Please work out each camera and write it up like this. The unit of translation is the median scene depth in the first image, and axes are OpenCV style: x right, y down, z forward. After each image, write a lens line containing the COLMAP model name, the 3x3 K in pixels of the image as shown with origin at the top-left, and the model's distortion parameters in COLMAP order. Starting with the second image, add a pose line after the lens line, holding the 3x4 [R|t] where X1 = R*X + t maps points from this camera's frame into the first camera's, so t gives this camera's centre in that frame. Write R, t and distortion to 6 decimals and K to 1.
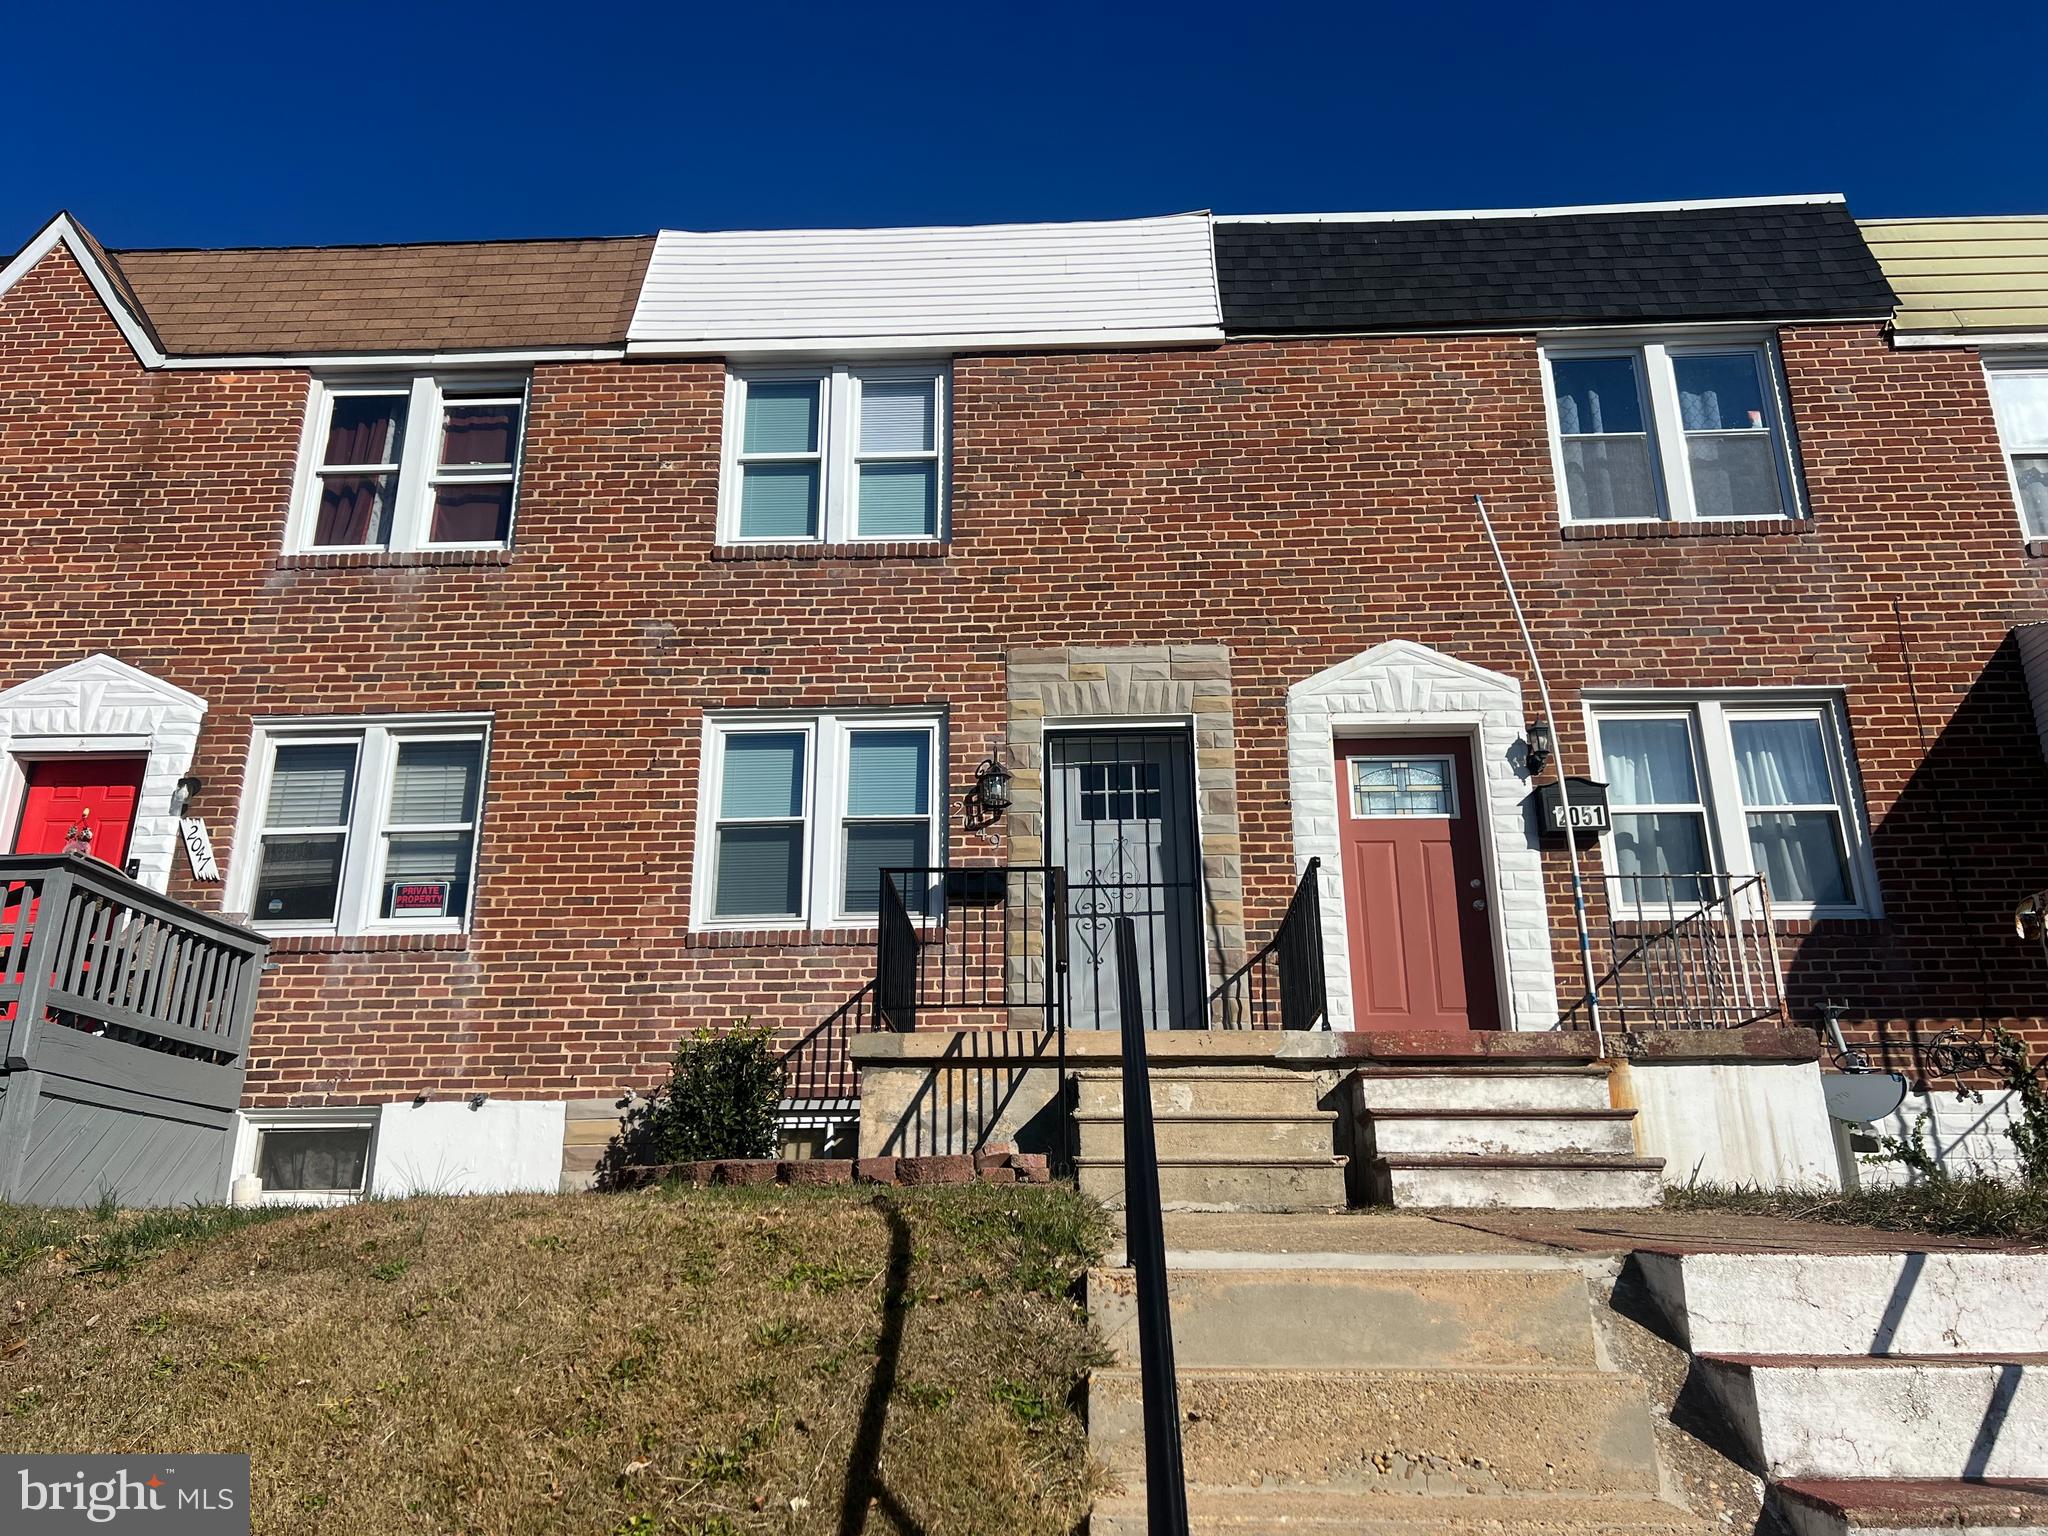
lens RADIAL K [[1544.9, 0, 1039.2], [0, 1544.9, 786.0], [0, 0, 1]] dist [0.051604, -0.019636]
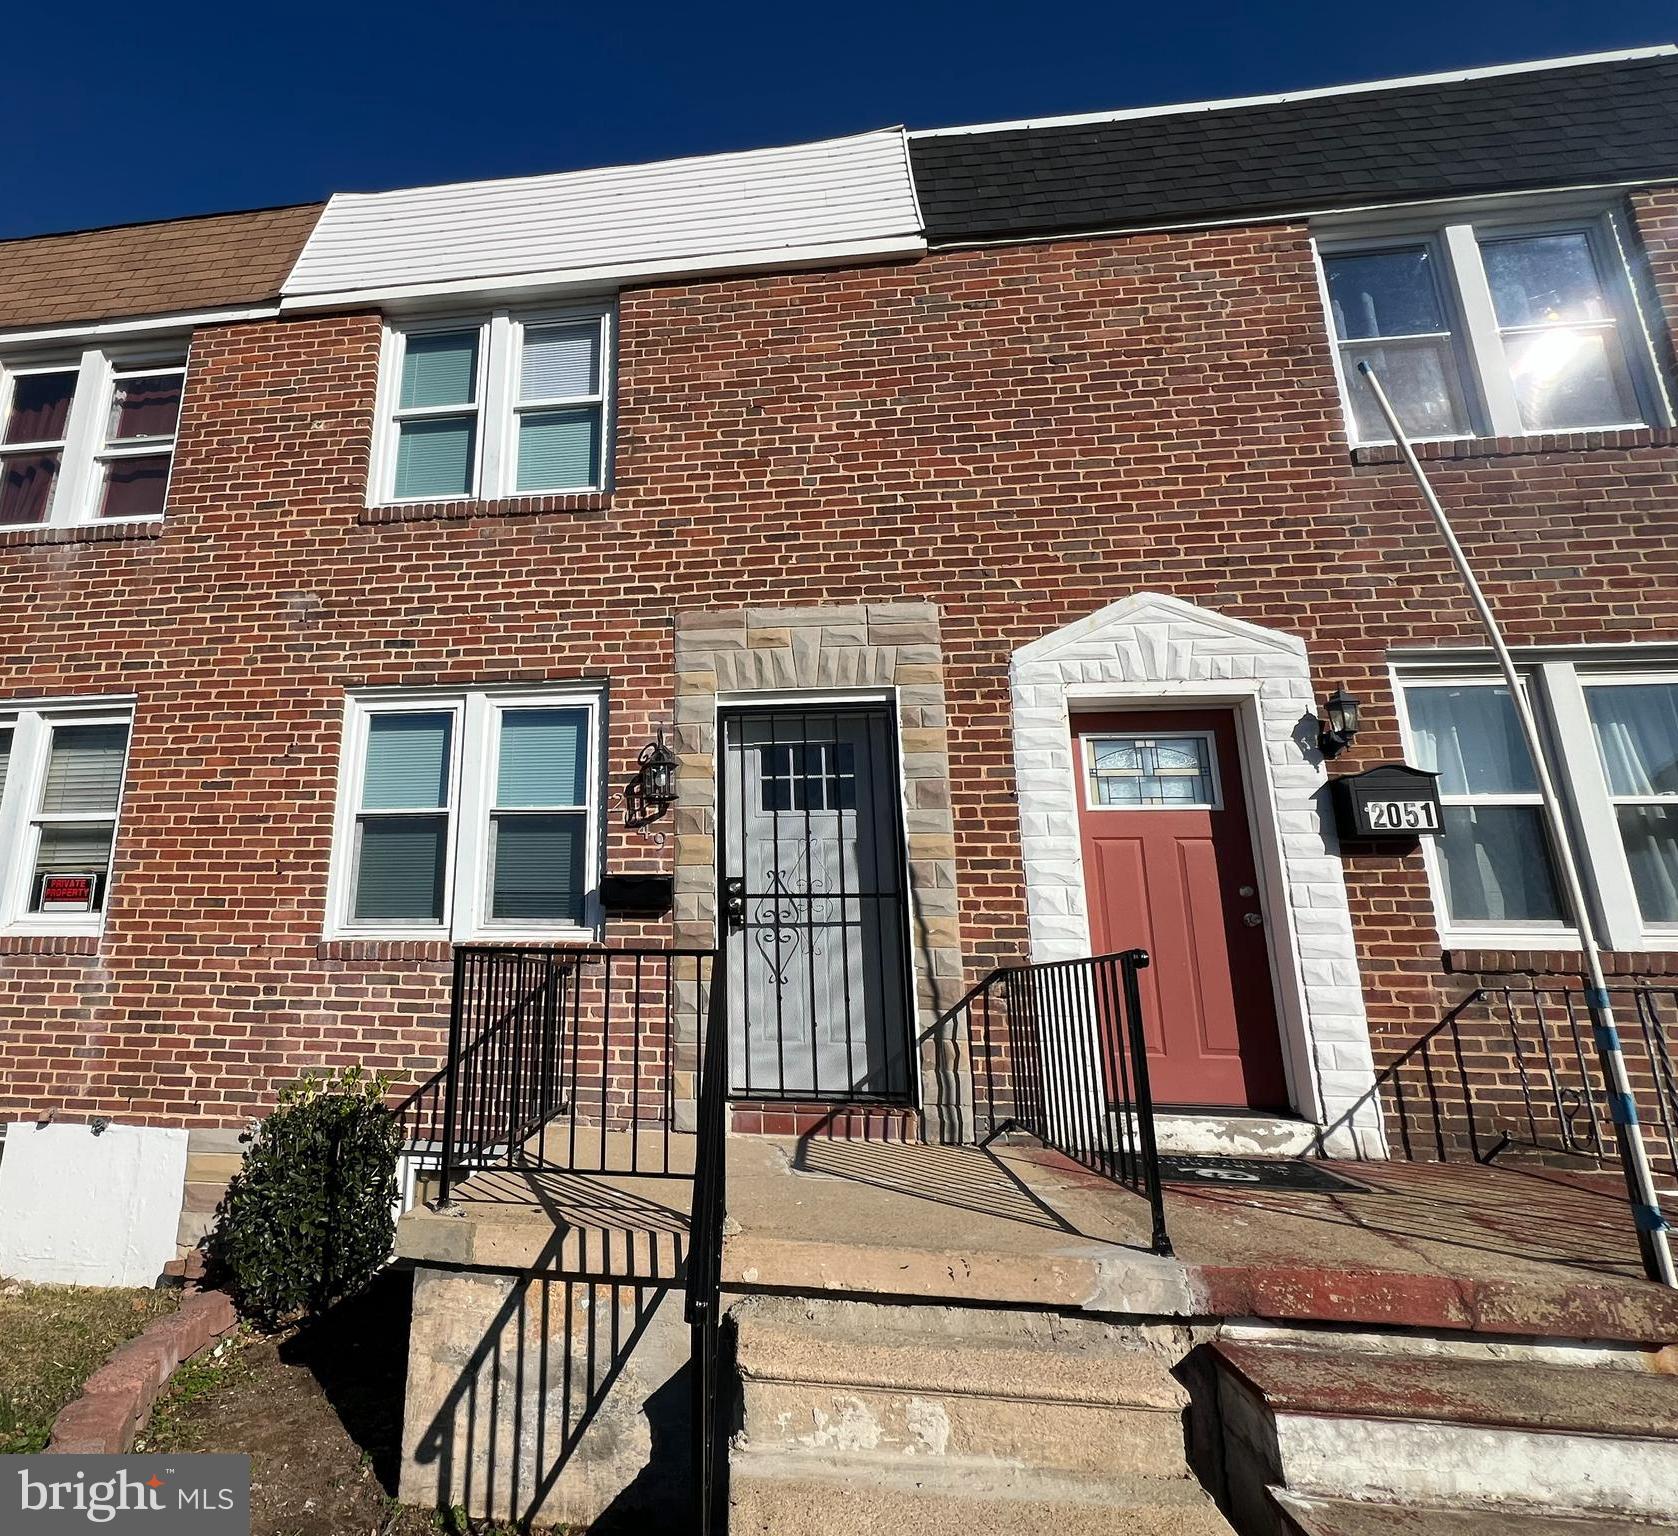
lens RADIAL K [[848.8, 0, 661.9], [0, 848.8, 757.5], [0, 0, 1]] dist [-0.016088, 0.007693]
pose [[0.994379, -0.004535, -0.105780, 0.021679], [0.013503, 0.996355, 0.084226, -0.048190], [0.105013, -0.085181, 0.990816, 0.522447]]
